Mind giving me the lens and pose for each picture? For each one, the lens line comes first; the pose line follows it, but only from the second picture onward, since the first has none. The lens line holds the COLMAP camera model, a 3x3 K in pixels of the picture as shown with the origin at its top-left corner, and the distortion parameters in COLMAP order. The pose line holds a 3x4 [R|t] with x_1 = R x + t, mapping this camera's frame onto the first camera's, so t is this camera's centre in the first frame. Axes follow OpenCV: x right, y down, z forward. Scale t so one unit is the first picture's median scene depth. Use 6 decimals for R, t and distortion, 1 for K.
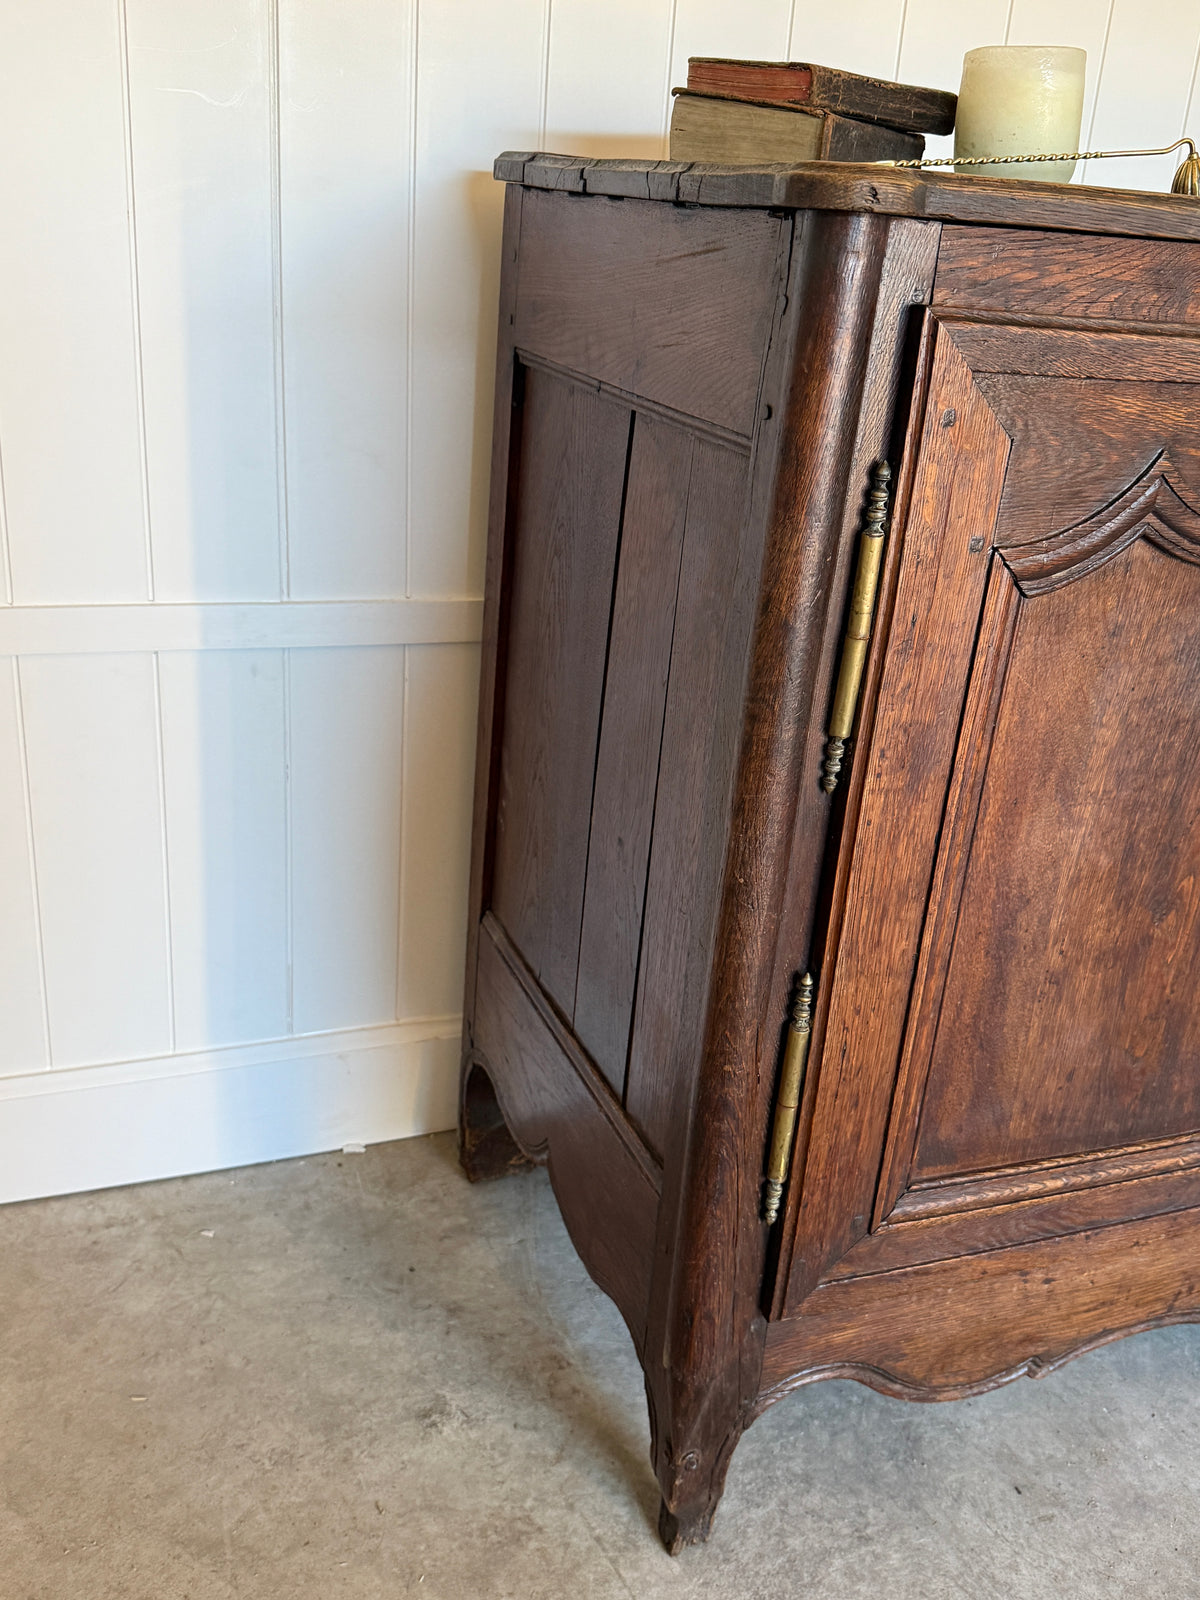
lens RADIAL K [[1414.0, 0, 587.8], [0, 1414.0, 793.8], [0, 0, 1]] dist [0.183404, -0.402983]
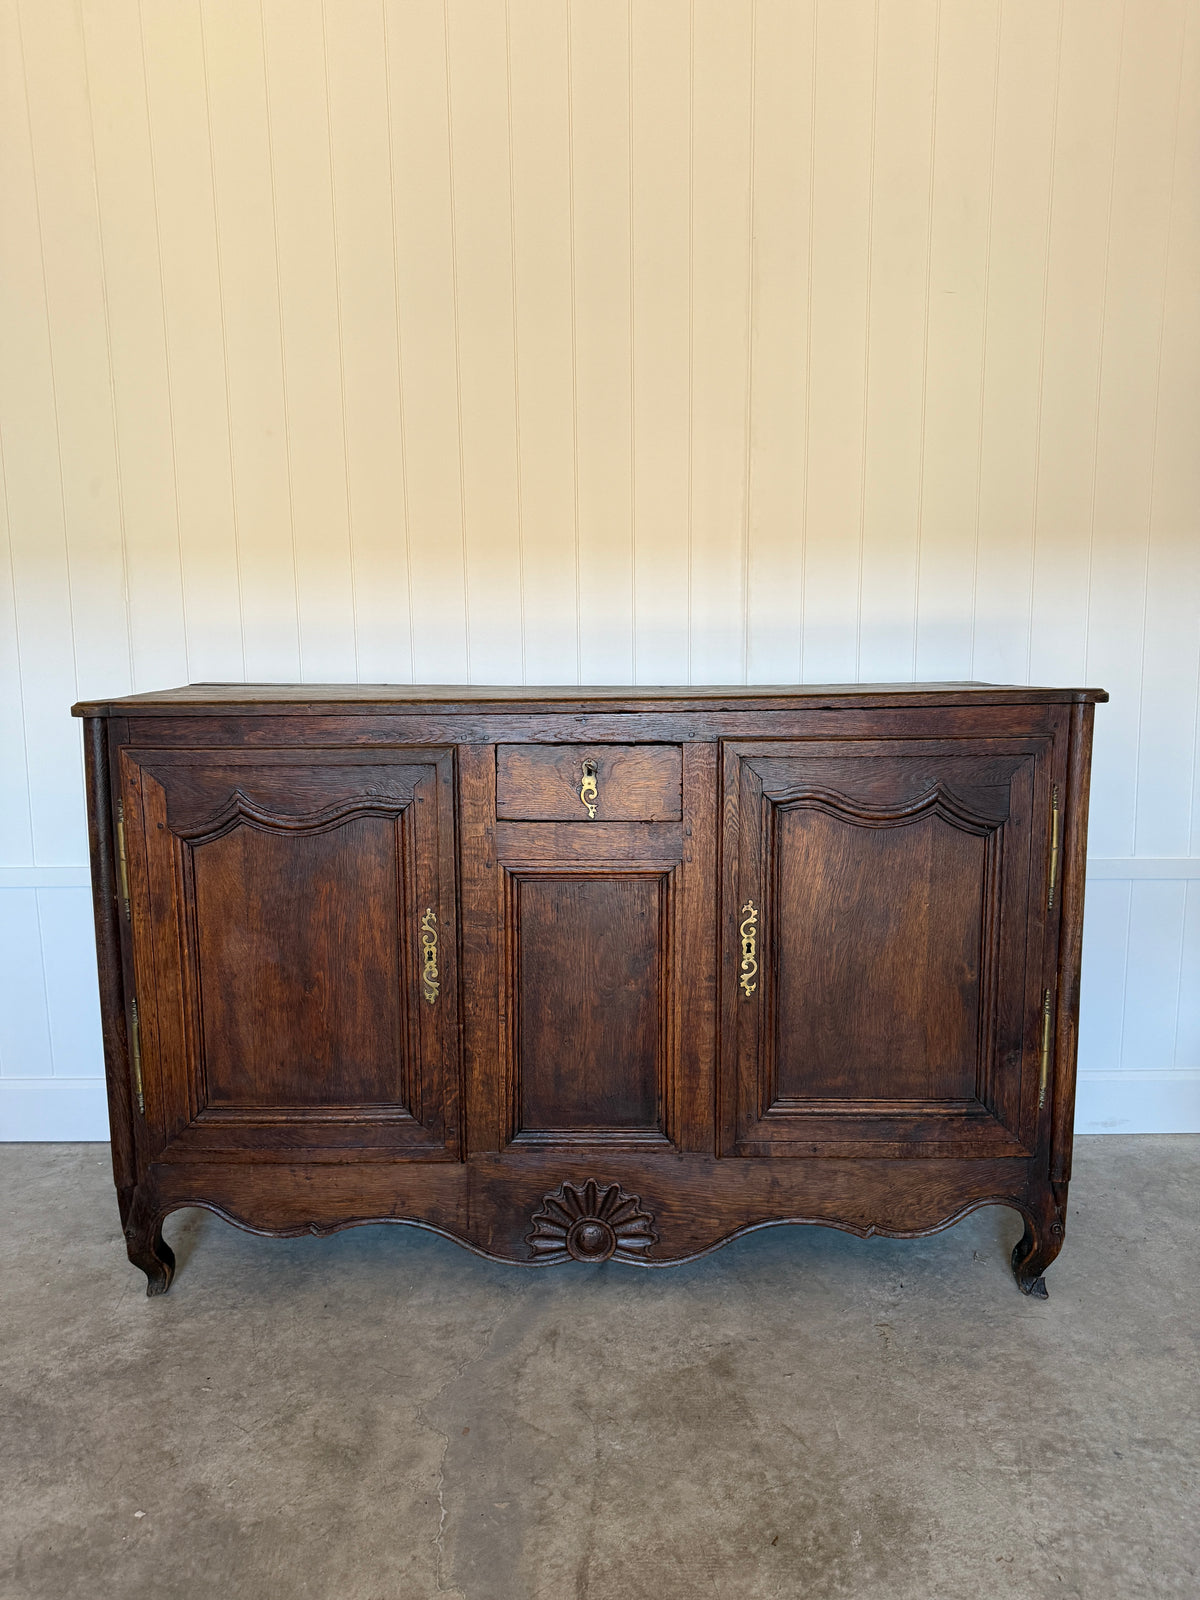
lens RADIAL K [[1079.4, 0, 599.4], [0, 1079.4, 793.6], [0, 0, 1]] dist [0.166299, -0.323555]
pose [[0.930534, -0.027527, -0.365169, 1.463605], [-0.064870, 0.969010, -0.238350, 0.168481], [0.360413, 0.245482, 0.899912, -0.469493]]
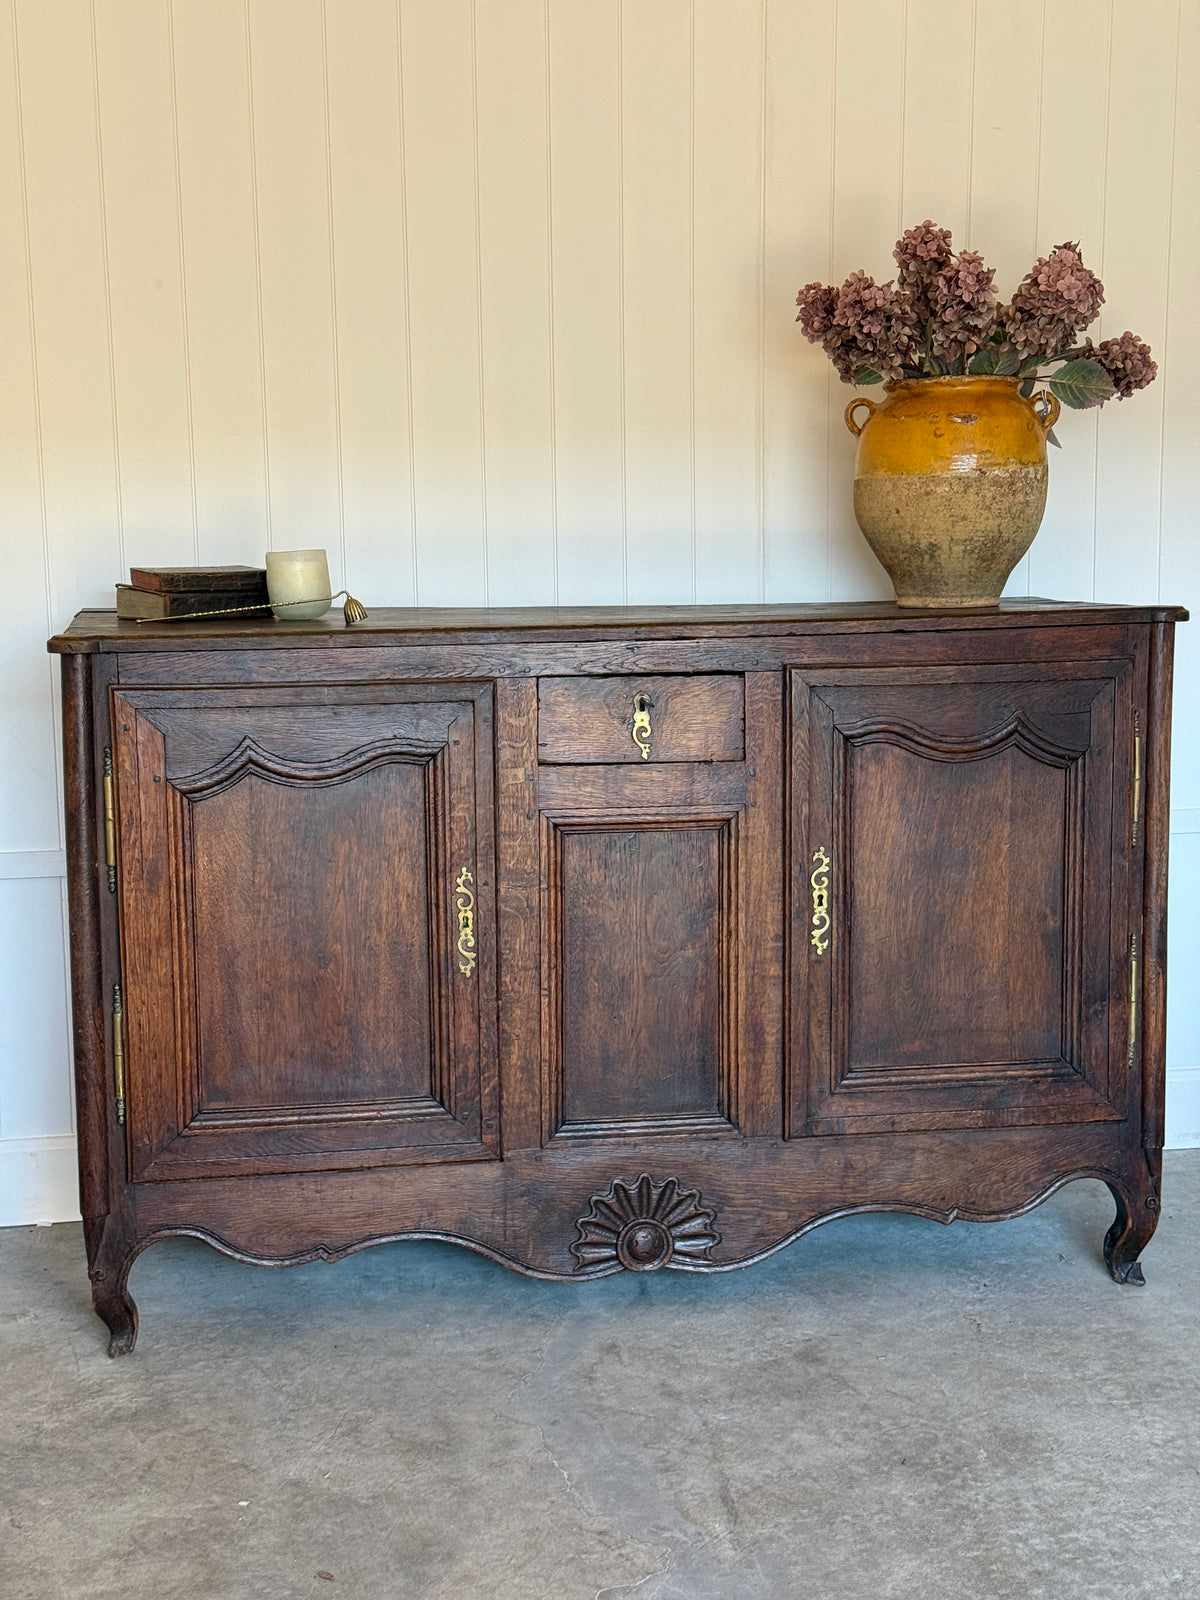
lens RADIAL K [[2188.9, 0, 600.6], [0, 2188.9, 805.5], [0, 0, 1]] dist [0.149607, -0.078673]
pose [[0.978139, -0.052929, -0.201104, 1.377407], [0.002501, 0.969991, -0.243129, 0.601595], [0.207938, 0.237311, 0.948918, -1.813789]]
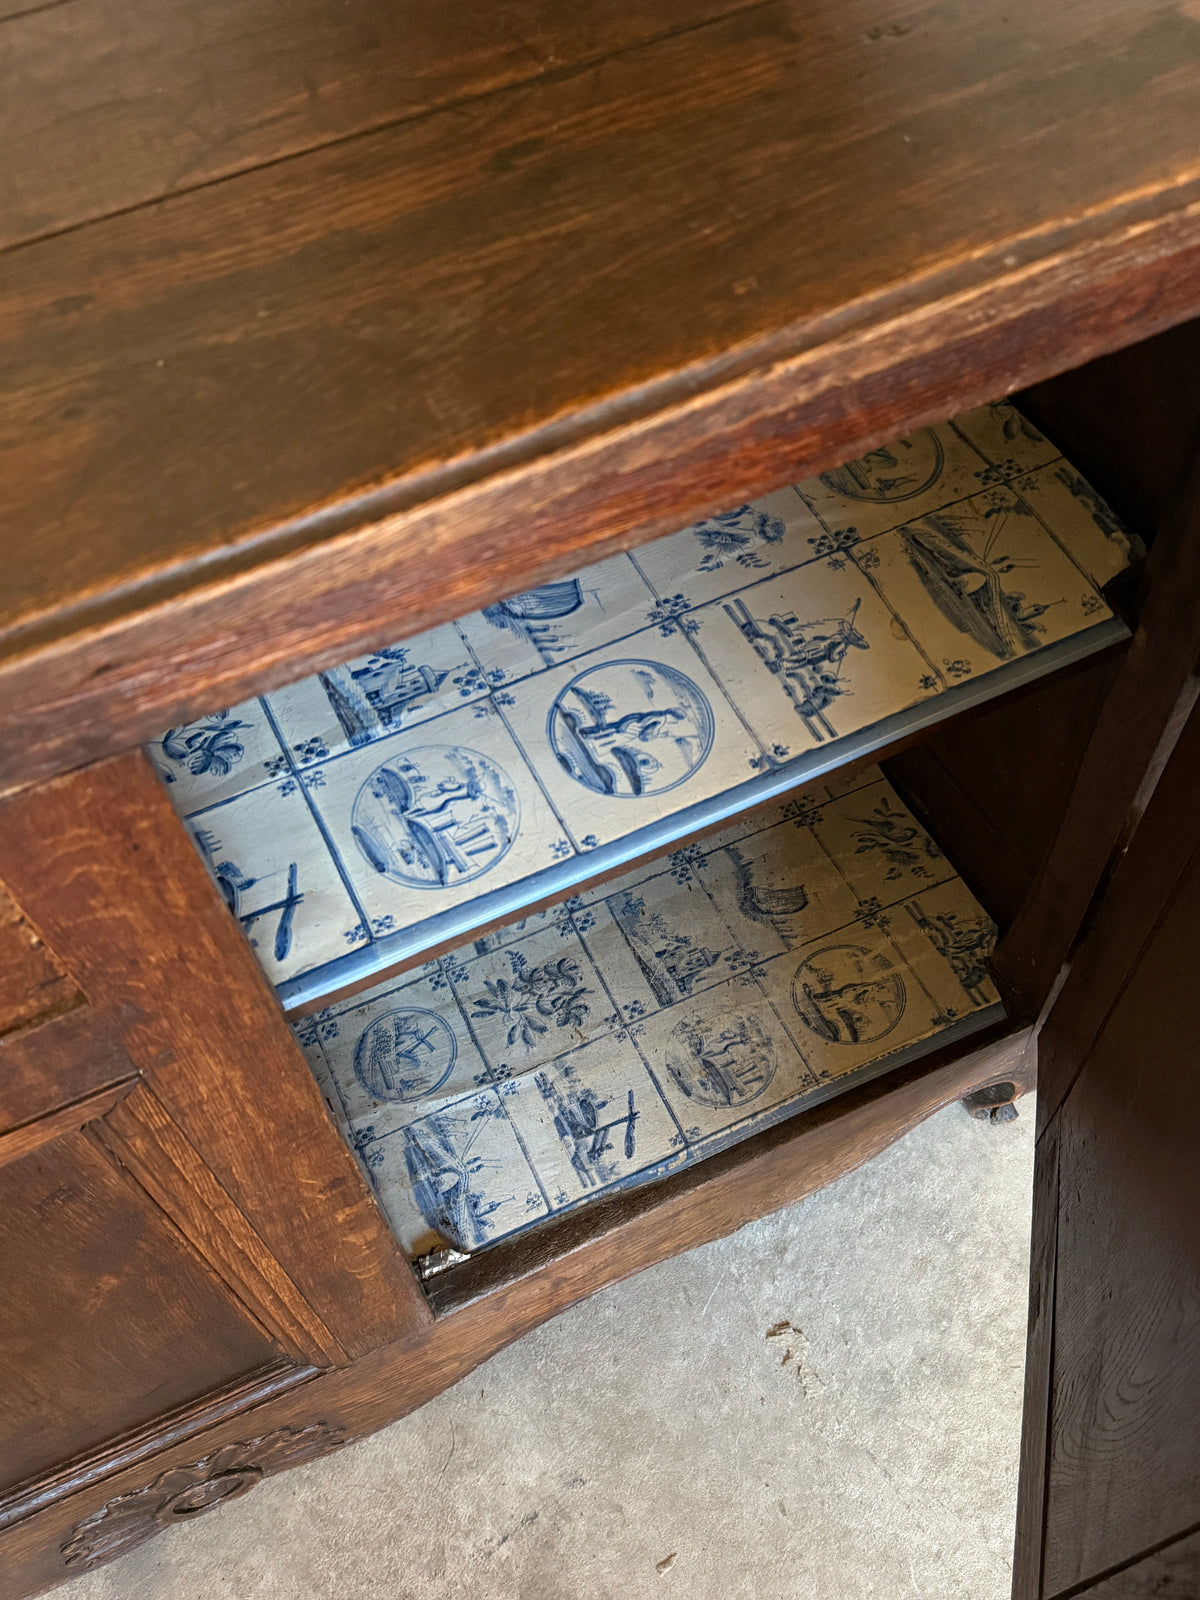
lens RADIAL K [[1414.0, 0, 587.8], [0, 1414.0, 793.8], [0, 0, 1]] dist [0.183404, -0.402983]
pose [[0.988955, -0.137590, -0.055109, 1.190363], [0.144687, 0.815542, 0.560319, -0.545932], [-0.032151, -0.562104, 0.826441, 0.710197]]
